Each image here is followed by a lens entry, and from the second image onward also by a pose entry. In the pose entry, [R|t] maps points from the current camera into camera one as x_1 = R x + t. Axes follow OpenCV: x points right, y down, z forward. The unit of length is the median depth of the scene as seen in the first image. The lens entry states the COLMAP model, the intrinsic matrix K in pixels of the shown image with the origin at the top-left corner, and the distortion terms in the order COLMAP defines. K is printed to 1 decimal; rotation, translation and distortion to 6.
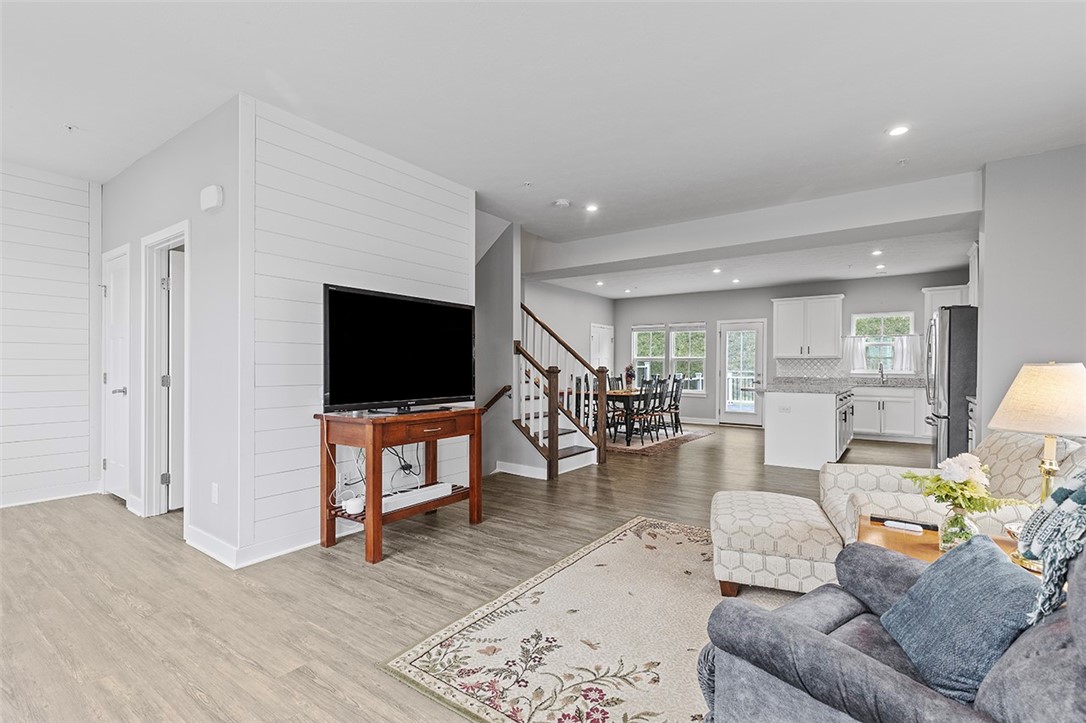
lens RADIAL K [[491.0, 0, 555.3], [0, 491.0, 378.3], [0, 0, 1]] dist [0.012015, -0.004204]
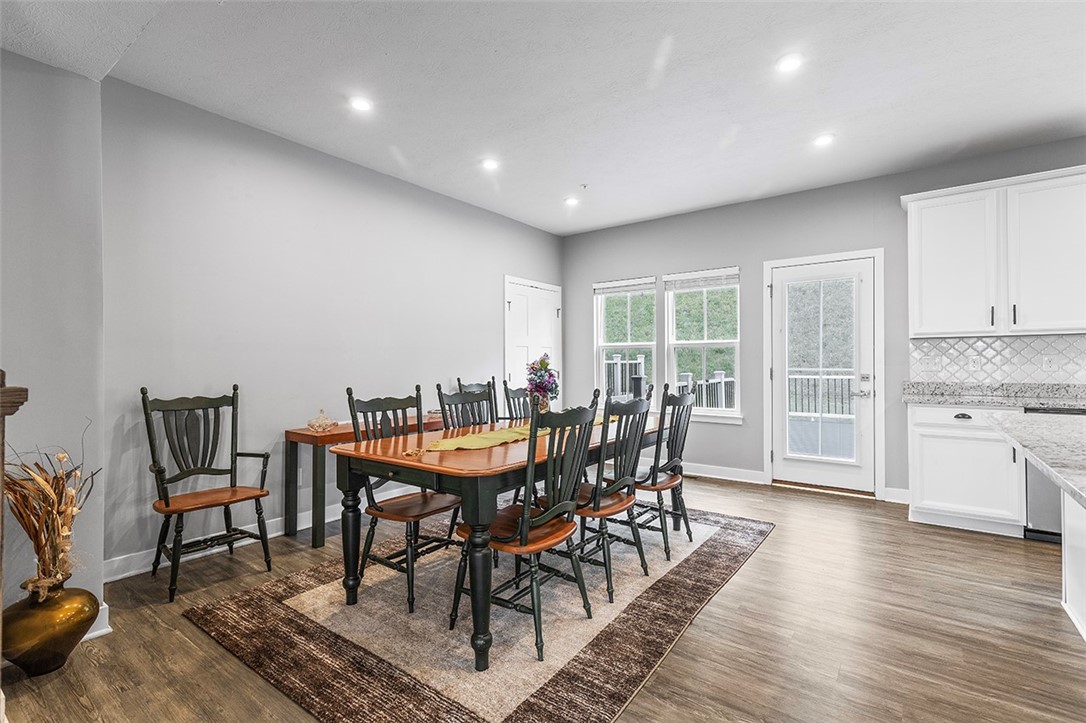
lens RADIAL K [[491.0, 0, 546.3], [0, 491.0, 364.1], [0, 0, 1]] dist [0.012015, -0.004204]
pose [[0.999388, -0.007681, -0.034131, 0.339718], [0.006923, 0.999728, -0.022264, -0.025626], [0.034293, 0.022015, 0.999169, 1.298925]]
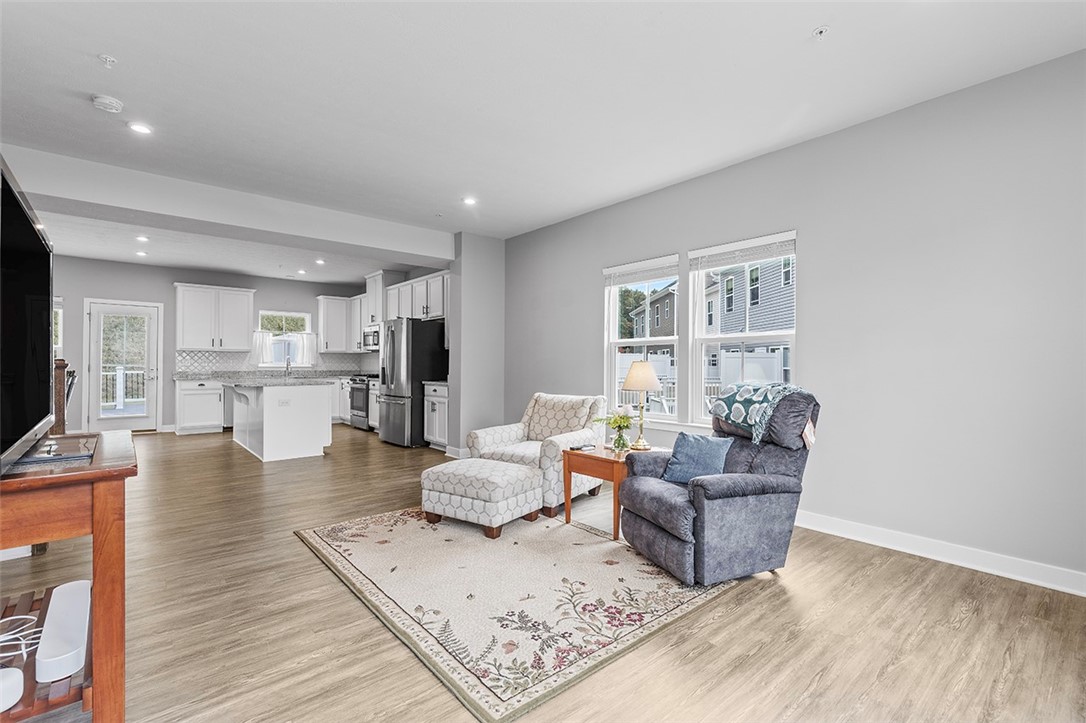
lens RADIAL K [[491.0, 0, 545.9], [0, 491.0, 357.8], [0, 0, 1]] dist [0.012015, -0.004204]
pose [[0.248130, 0.008568, 0.968689, -0.547996], [0.019723, 0.999709, -0.013895, -0.004800], [-0.968526, 0.022553, 0.247889, 0.343516]]
